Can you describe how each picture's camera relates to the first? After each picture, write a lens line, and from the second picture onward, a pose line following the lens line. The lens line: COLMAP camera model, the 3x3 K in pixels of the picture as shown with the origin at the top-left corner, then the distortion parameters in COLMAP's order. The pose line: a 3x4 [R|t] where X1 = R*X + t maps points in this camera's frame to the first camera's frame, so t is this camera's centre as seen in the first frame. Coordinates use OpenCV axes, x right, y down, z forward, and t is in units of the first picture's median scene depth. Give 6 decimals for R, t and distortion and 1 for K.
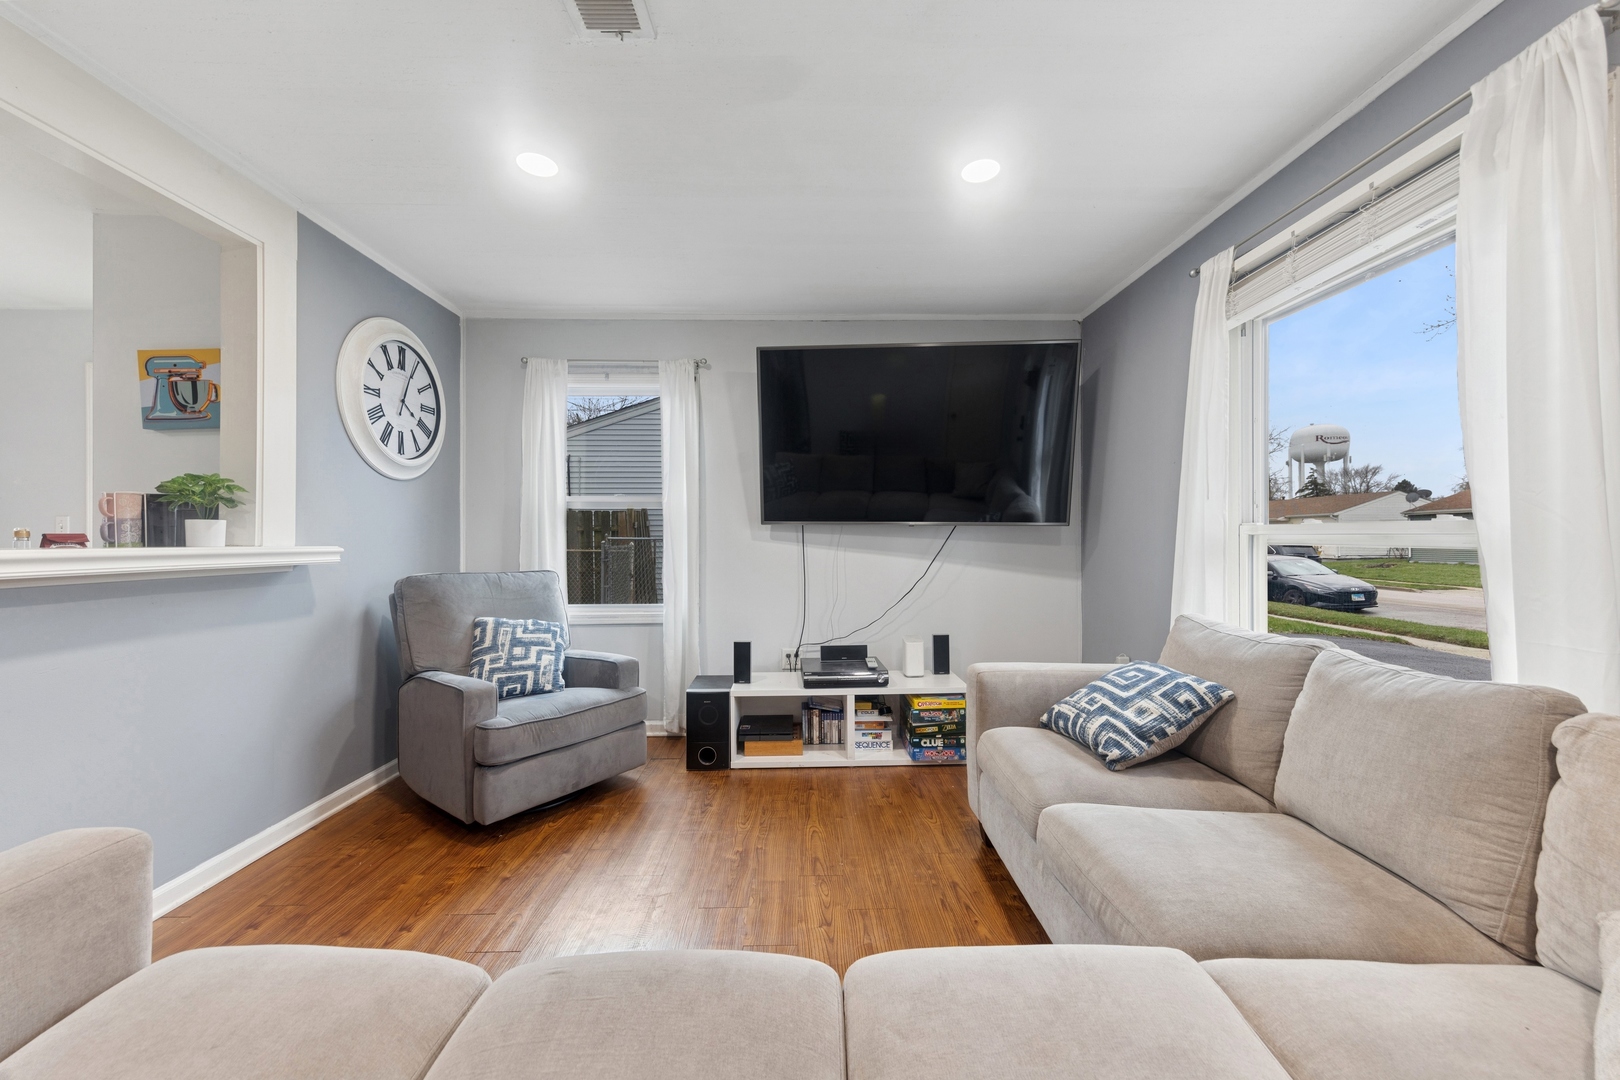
lens RADIAL K [[612.3, 0, 813.0], [0, 612.3, 536.1], [0, 0, 1]] dist [0.000537, 0.000050]
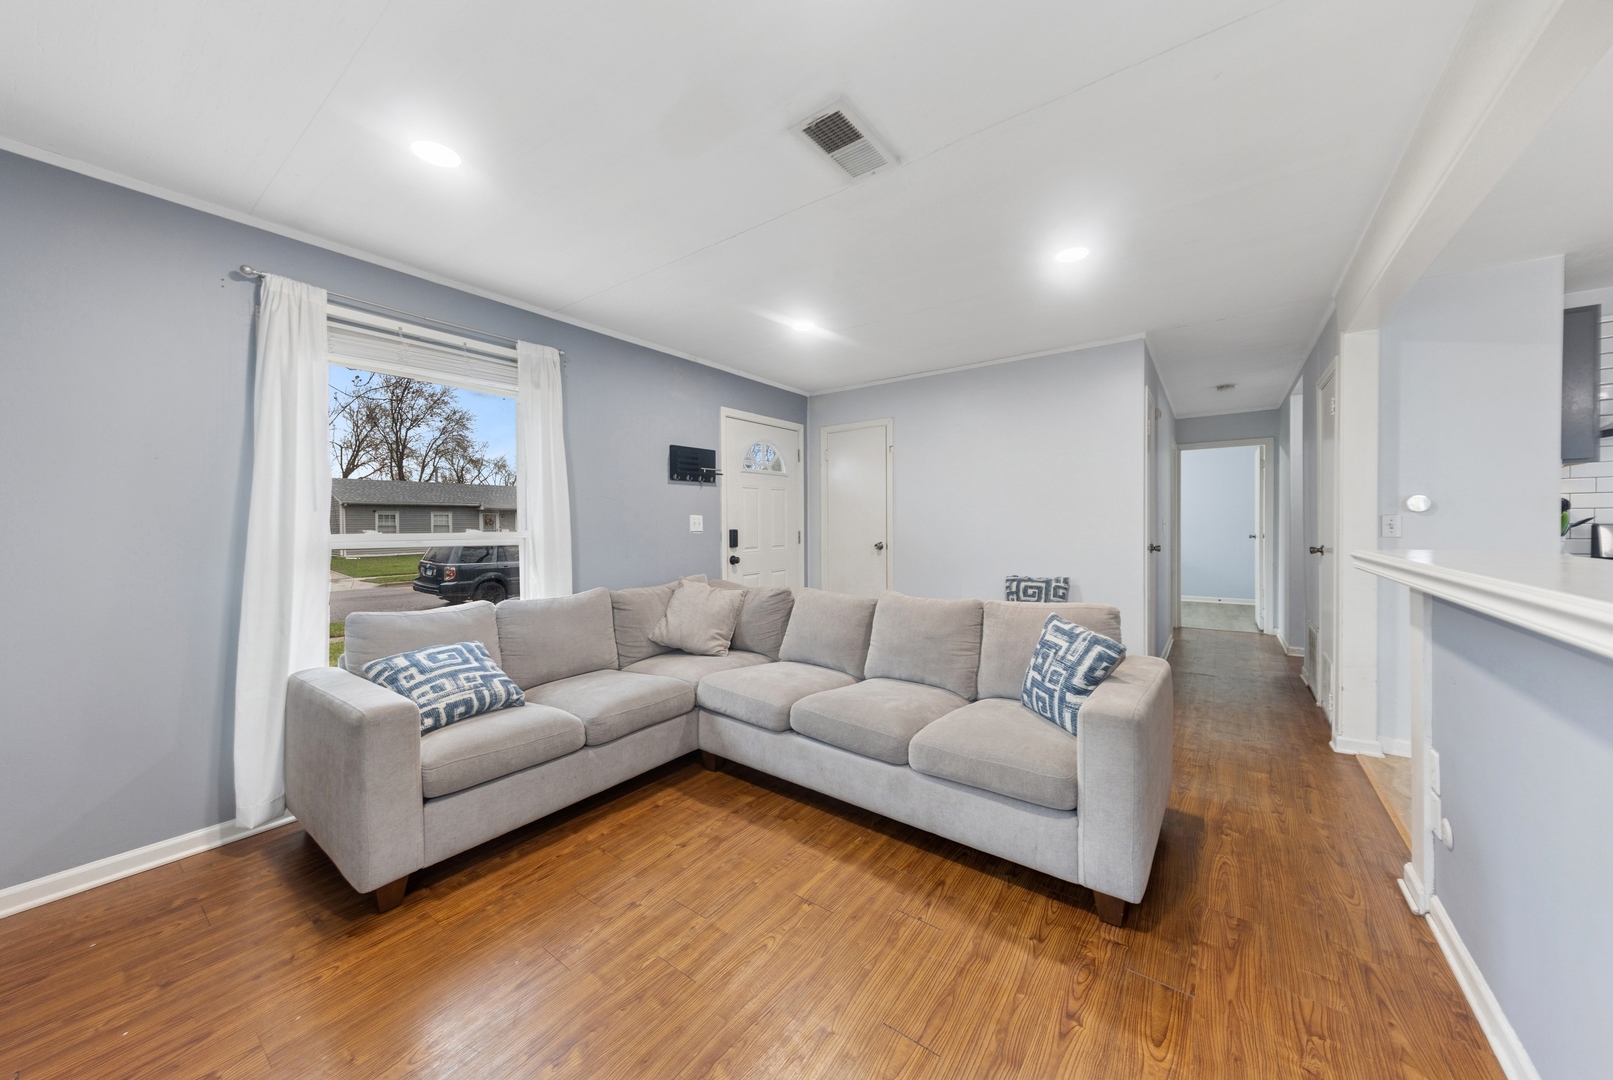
lens RADIAL K [[553.8, 0, 813.4], [0, 553.8, 531.7], [0, 0, 1]] dist [0.001048, 0.000031]
pose [[-0.797505, -0.007201, 0.603269, -0.623813], [0.000464, 0.999921, 0.012549, -0.032503], [-0.603312, 0.010288, -0.797439, 1.201514]]
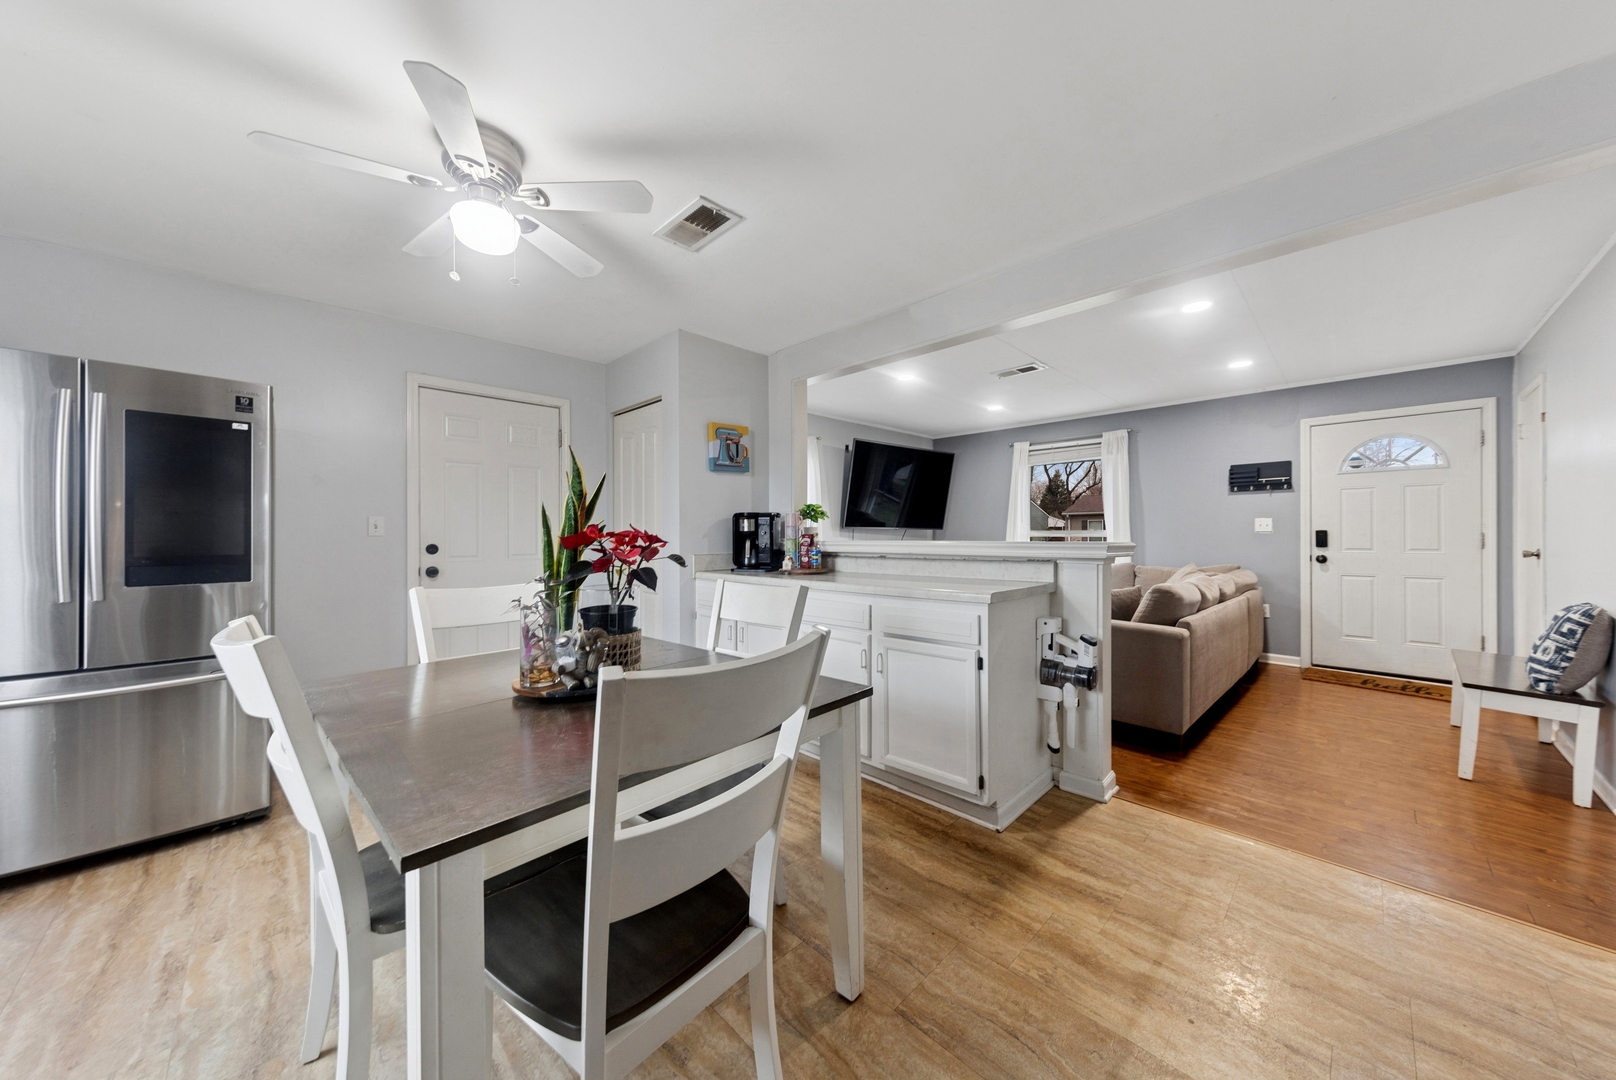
lens RADIAL K [[554.9, 0, 813.7], [0, 554.9, 535.4], [0, 0, 1]] dist [0.001048, 0.000031]
pose [[0.716834, -0.002395, 0.697240, -1.933366], [0.000584, 0.999996, 0.002834, -0.005794], [-0.697244, -0.001624, 0.716832, -0.248212]]
